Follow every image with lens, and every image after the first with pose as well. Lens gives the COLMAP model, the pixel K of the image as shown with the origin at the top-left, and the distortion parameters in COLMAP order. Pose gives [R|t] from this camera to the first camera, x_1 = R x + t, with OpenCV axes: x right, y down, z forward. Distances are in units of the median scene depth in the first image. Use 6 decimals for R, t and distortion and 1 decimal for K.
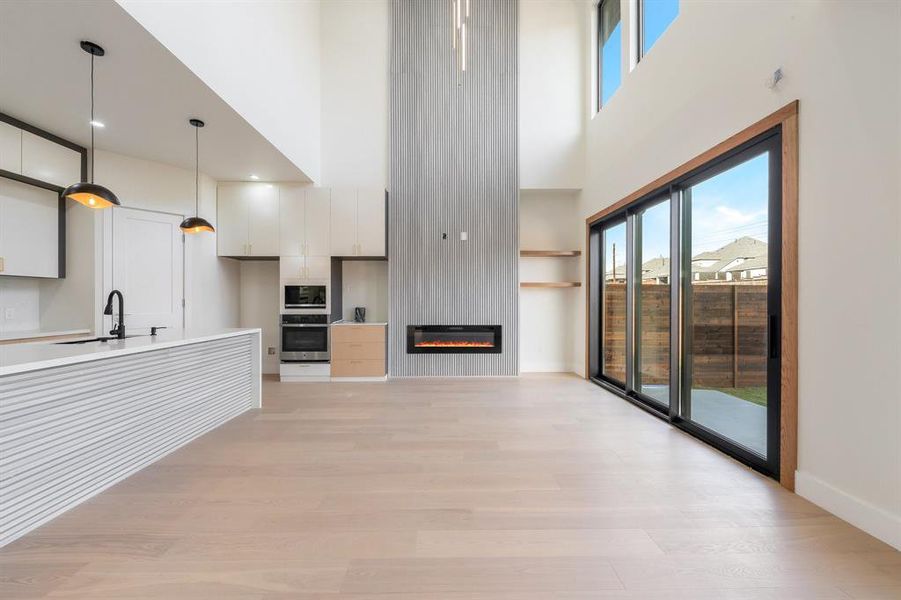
lens RADIAL K [[343.4, 0, 450.5], [0, 343.4, 300.0], [0, 0, 1]] dist [0.000076, -0.000052]
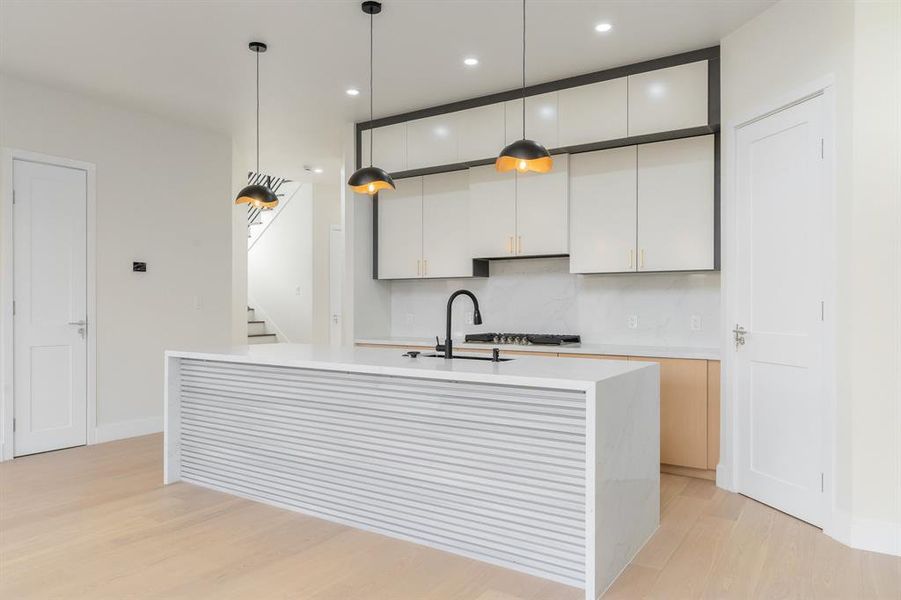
lens RADIAL K [[609.5, 0, 451.5], [0, 609.5, 306.2], [0, 0, 1]] dist [0.007311, 0.002795]
pose [[-0.553484, 0.001710, -0.832858, 0.049379], [-0.001569, 0.999994, 0.003096, 0.000707], [0.832858, 0.003020, -0.553478, 0.934107]]
